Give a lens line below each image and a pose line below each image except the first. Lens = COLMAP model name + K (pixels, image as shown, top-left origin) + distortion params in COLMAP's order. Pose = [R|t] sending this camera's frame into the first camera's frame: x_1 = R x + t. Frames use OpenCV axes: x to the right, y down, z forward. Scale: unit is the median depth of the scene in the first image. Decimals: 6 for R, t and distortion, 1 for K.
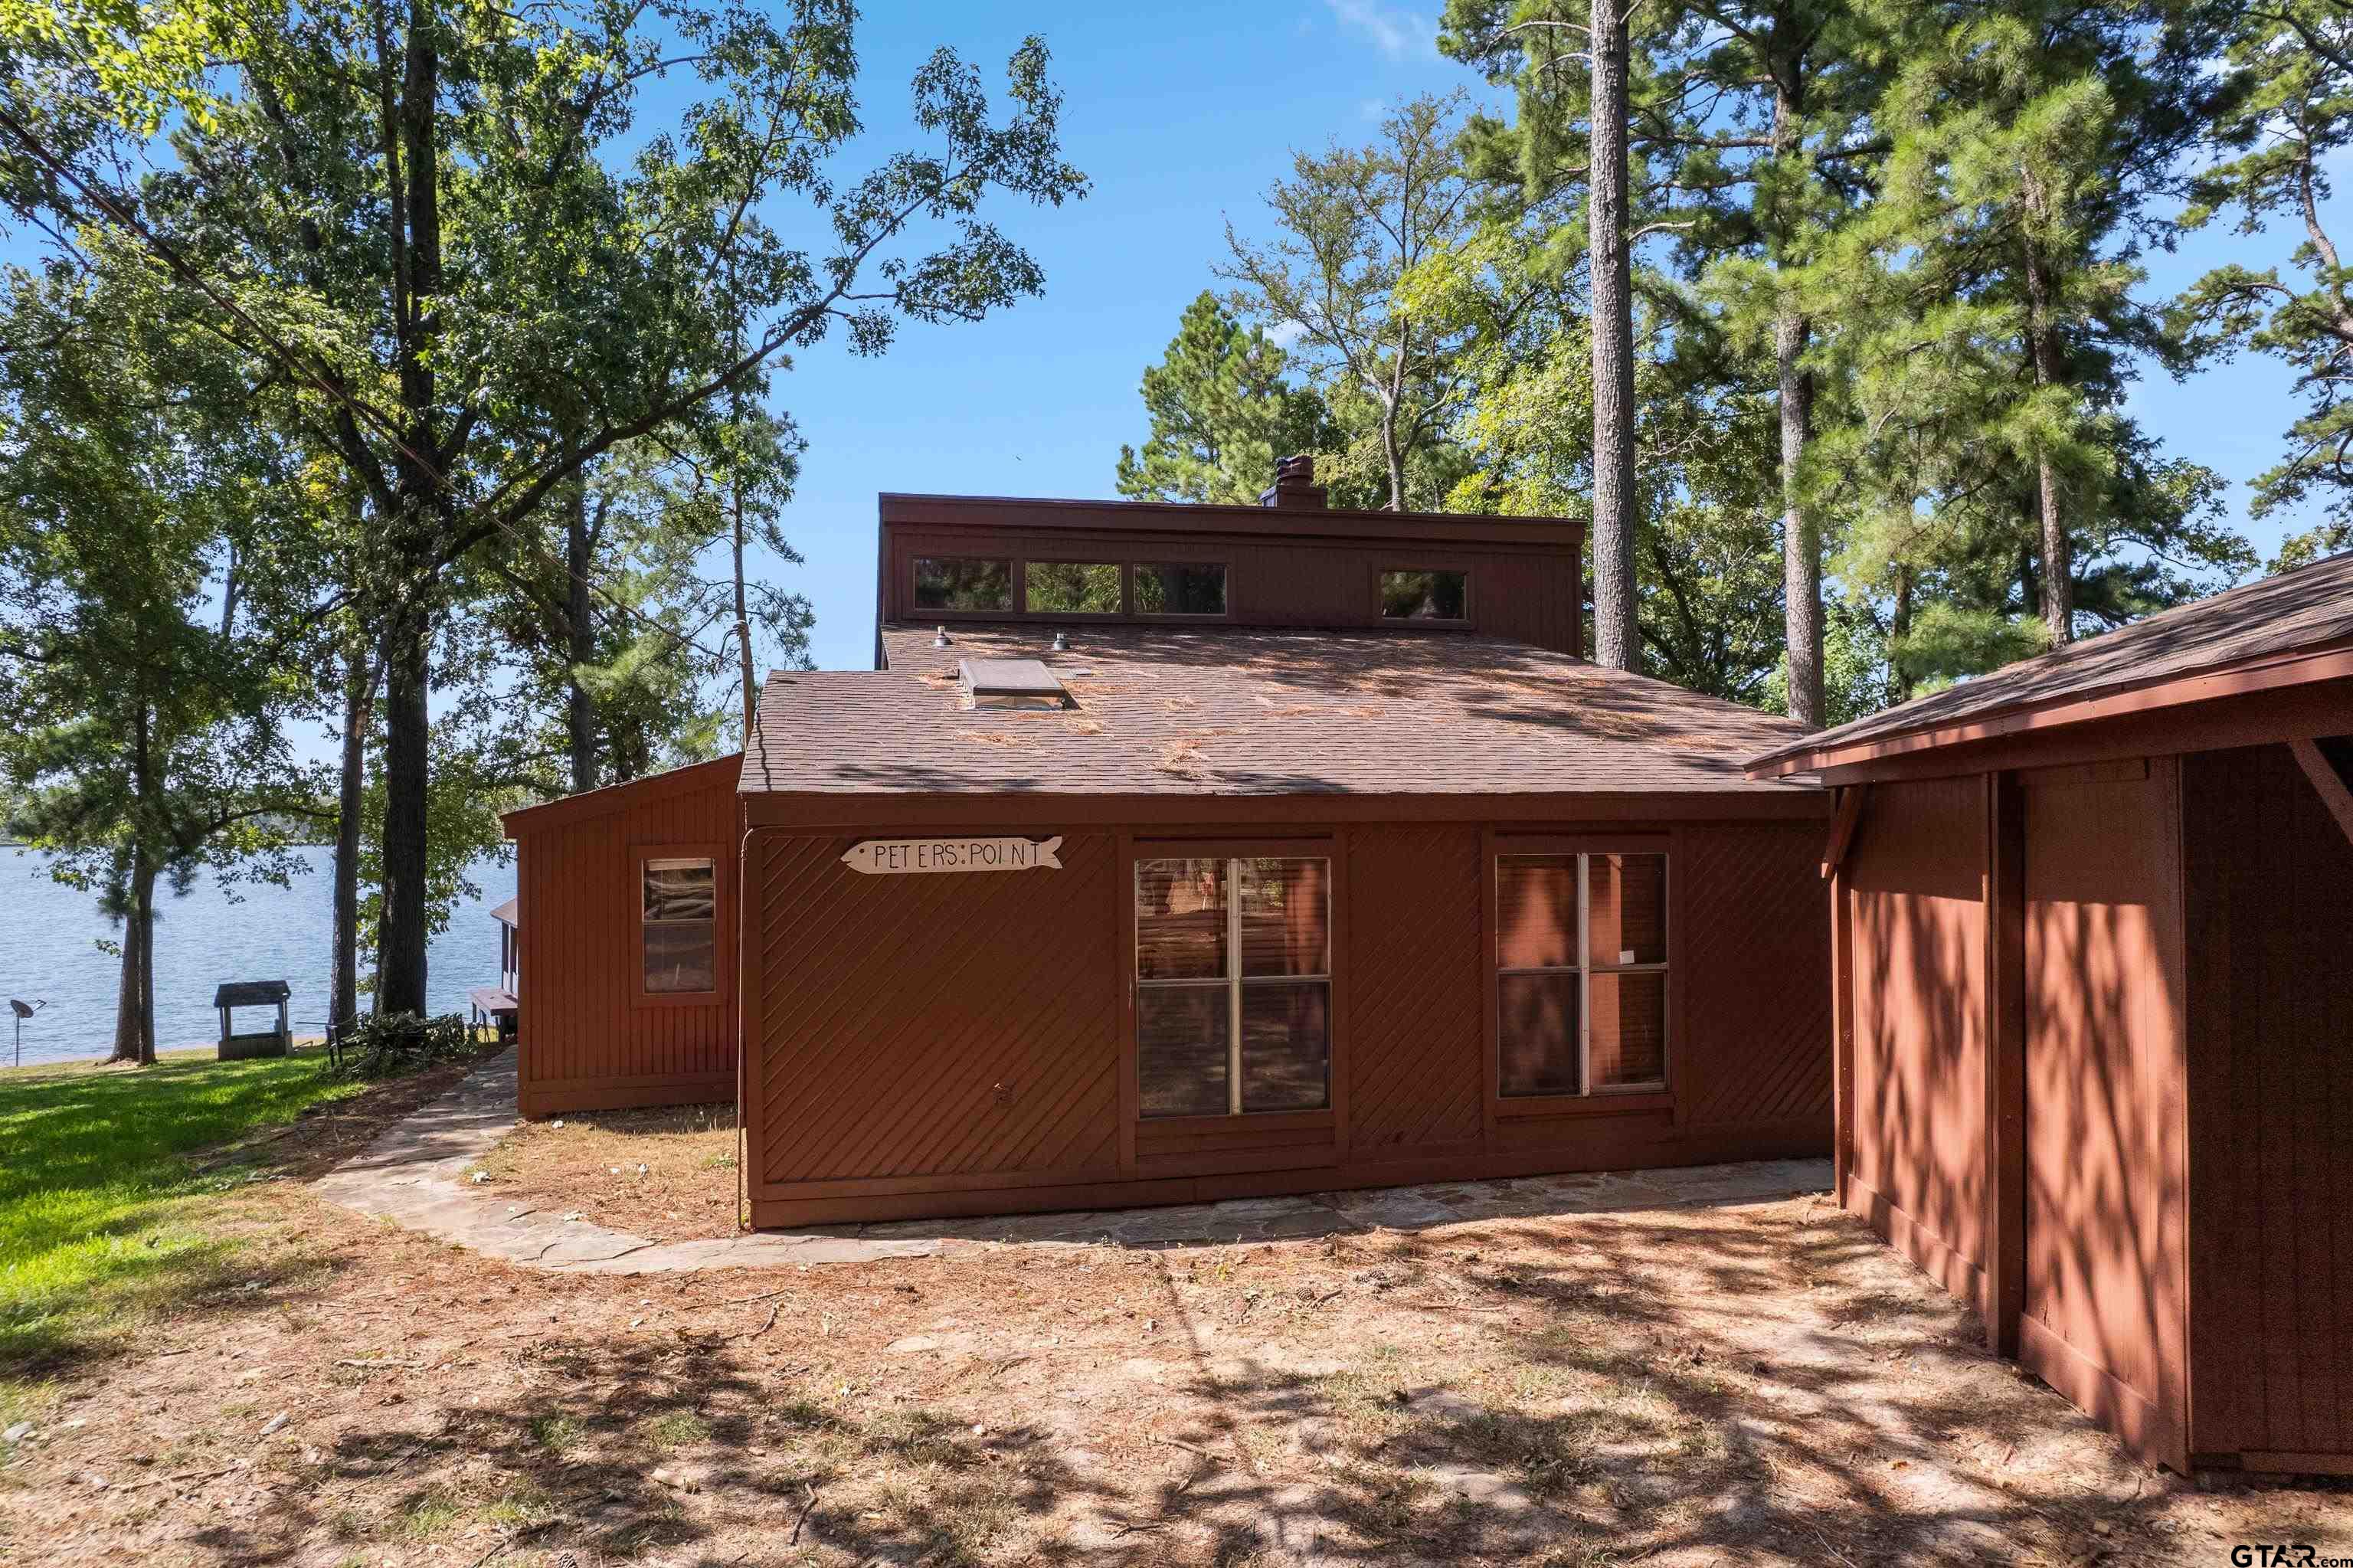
lens RADIAL K [[1506.4, 0, 1176.5], [0, 1506.4, 784.0], [0, 0, 1]] dist [-0.080690, 0.081300]
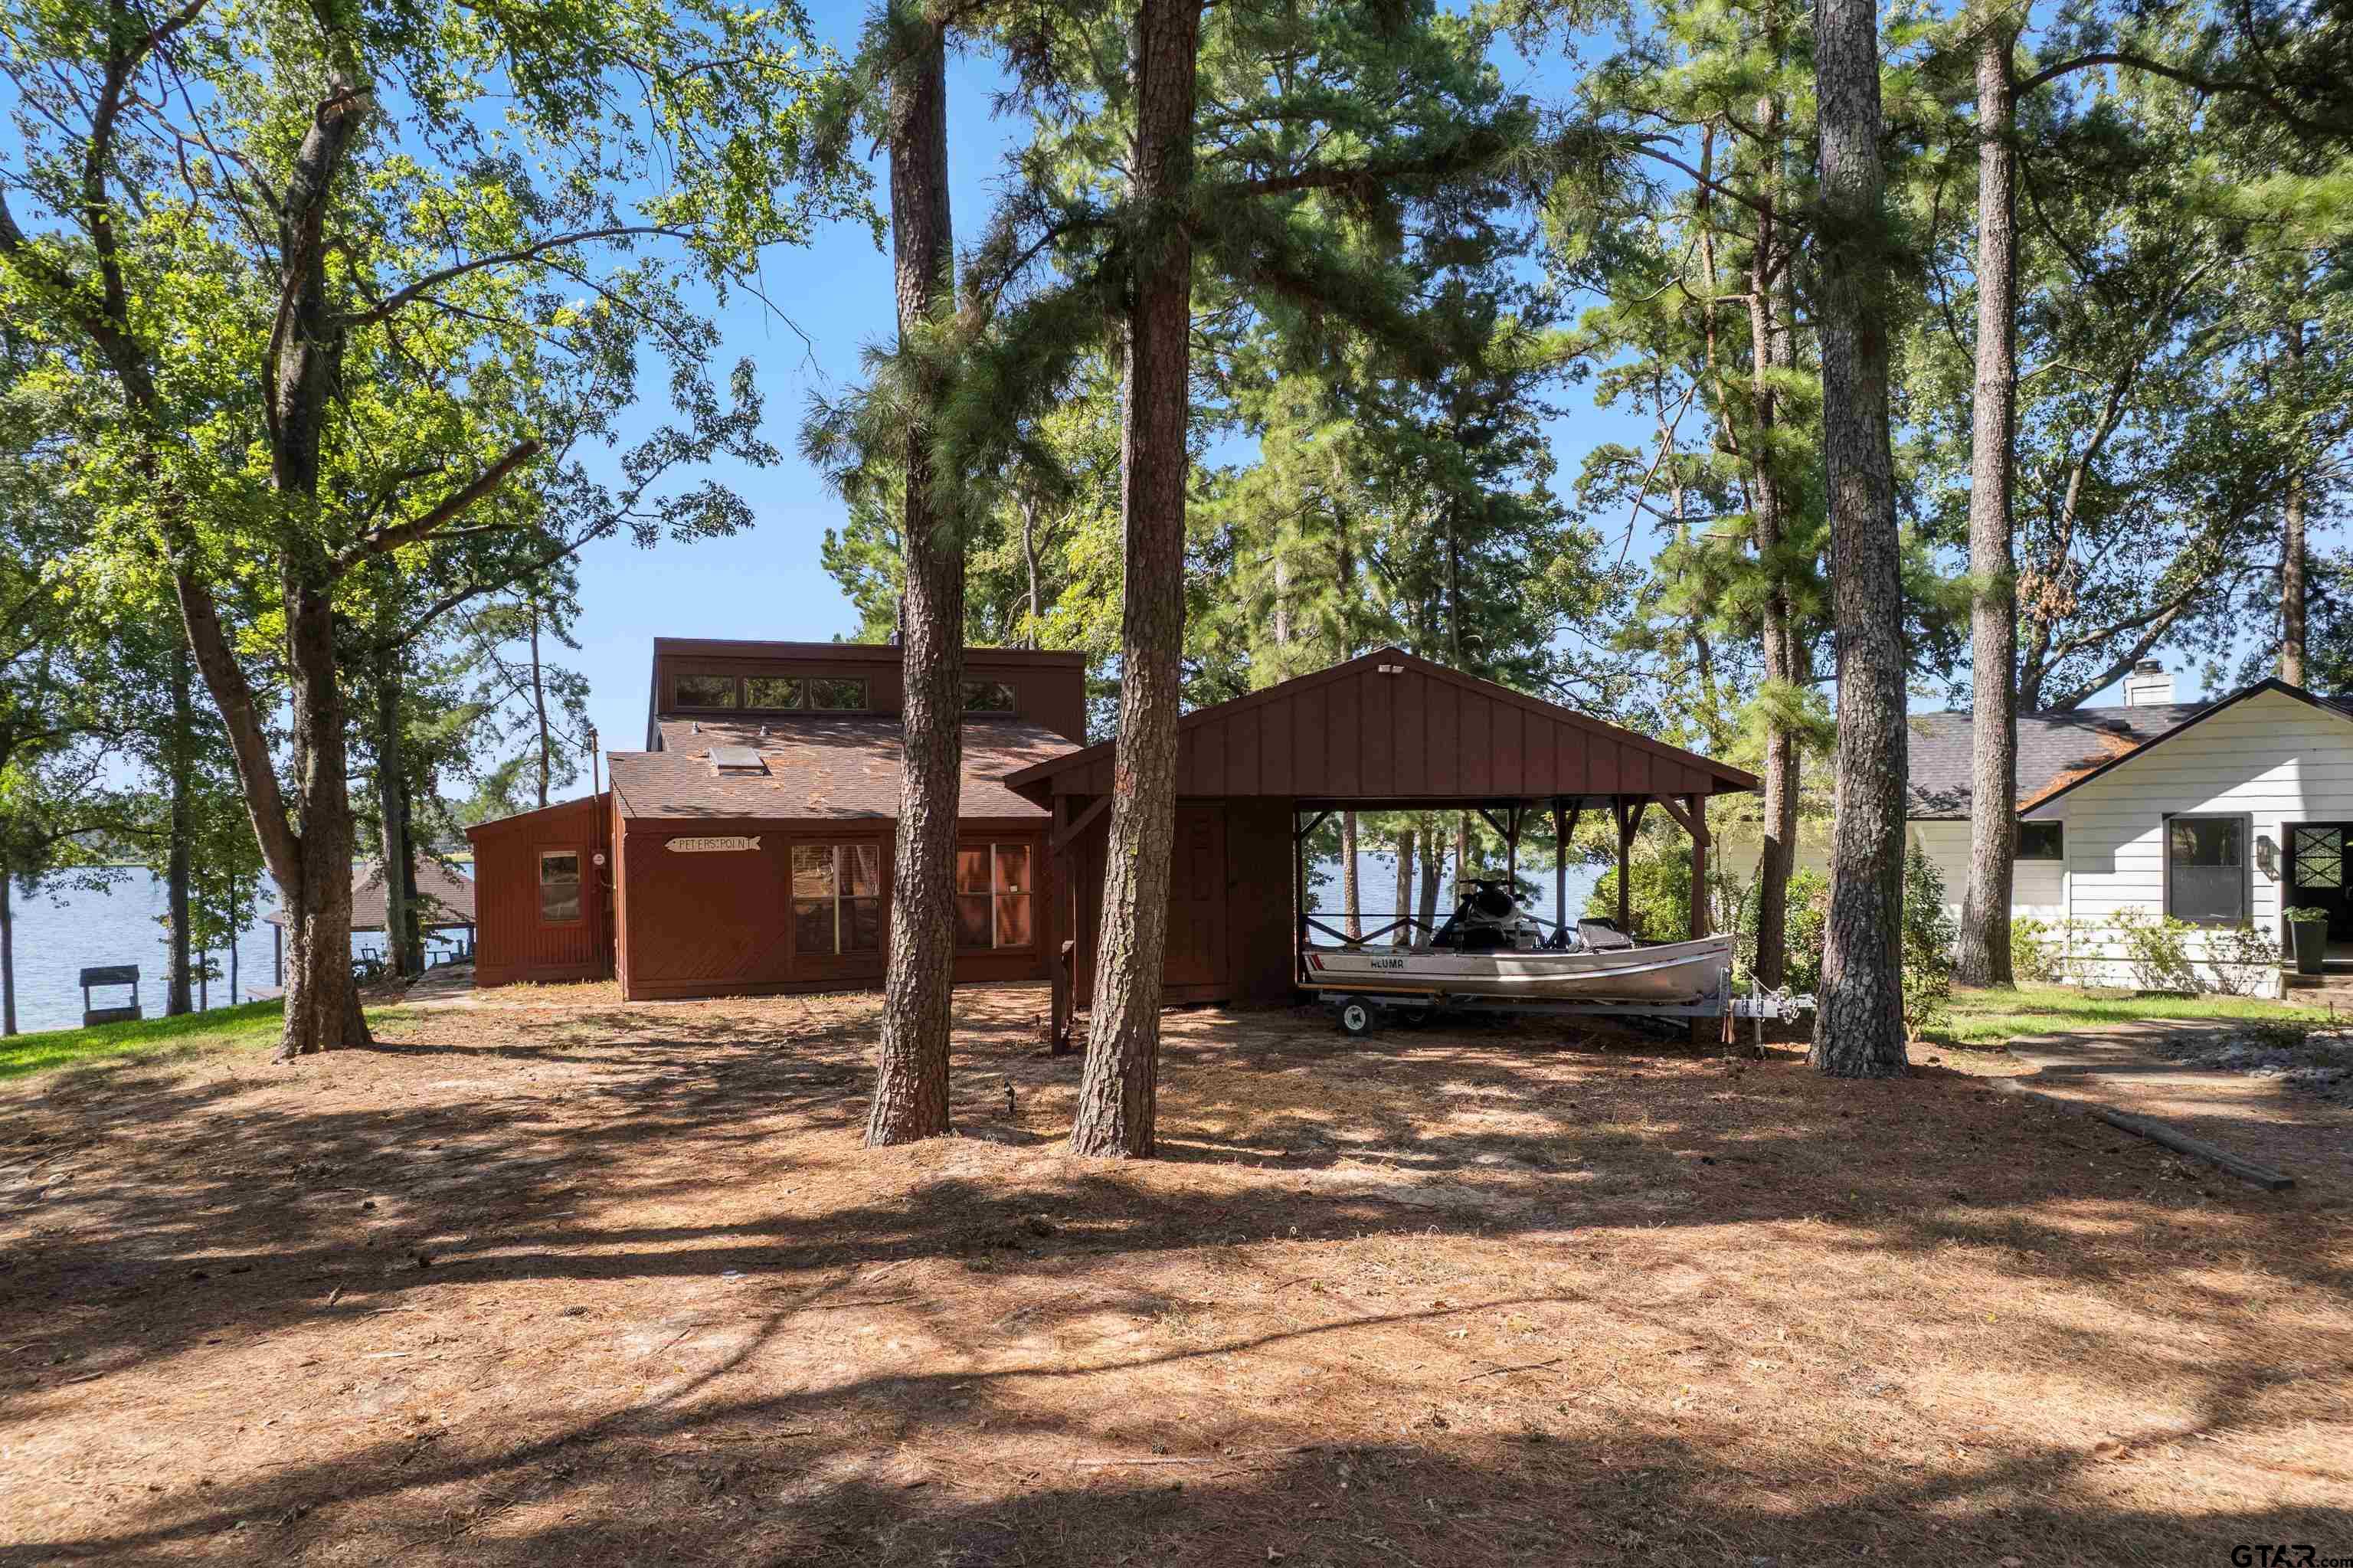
lens RADIAL K [[1527.7, 0, 1163.5], [0, 1527.7, 856.2], [0, 0, 1]] dist [-0.032647, 0.003345]
pose [[0.986367, -0.005374, 0.164472, 0.078786], [-0.000686, 0.999324, 0.036765, -0.011294], [-0.164559, -0.036376, 0.985696, -0.746391]]
